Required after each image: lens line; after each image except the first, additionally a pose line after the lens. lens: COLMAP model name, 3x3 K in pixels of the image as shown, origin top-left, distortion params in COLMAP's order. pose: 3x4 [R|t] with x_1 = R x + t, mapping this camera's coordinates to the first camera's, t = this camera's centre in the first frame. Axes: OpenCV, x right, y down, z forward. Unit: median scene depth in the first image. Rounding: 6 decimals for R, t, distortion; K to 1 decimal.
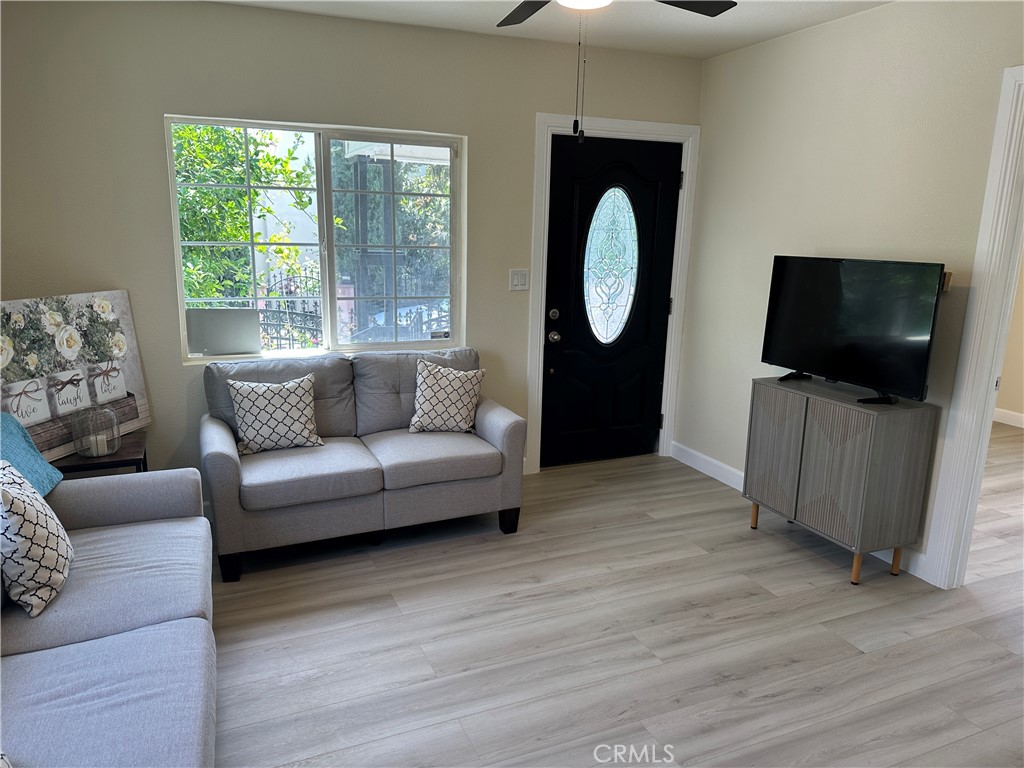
lens RADIAL K [[737.5, 0, 513.9], [0, 737.5, 389.6], [0, 0, 1]] dist [0.033774, -0.056741]
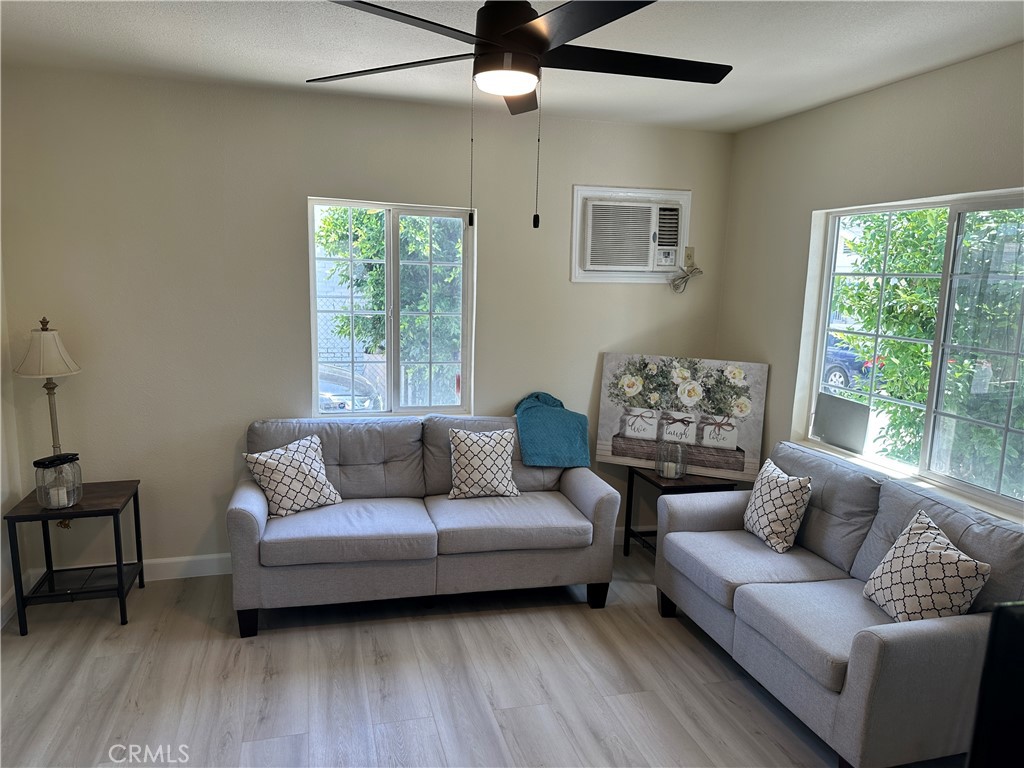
lens RADIAL K [[737.5, 0, 514.3], [0, 737.5, 382.7], [0, 0, 1]] dist [0.033774, -0.056741]
pose [[-0.184378, 0.119247, -0.975595, 0.755304], [-0.242688, 0.956353, 0.162761, -0.219883], [0.952422, 0.266774, -0.147391, 0.880057]]
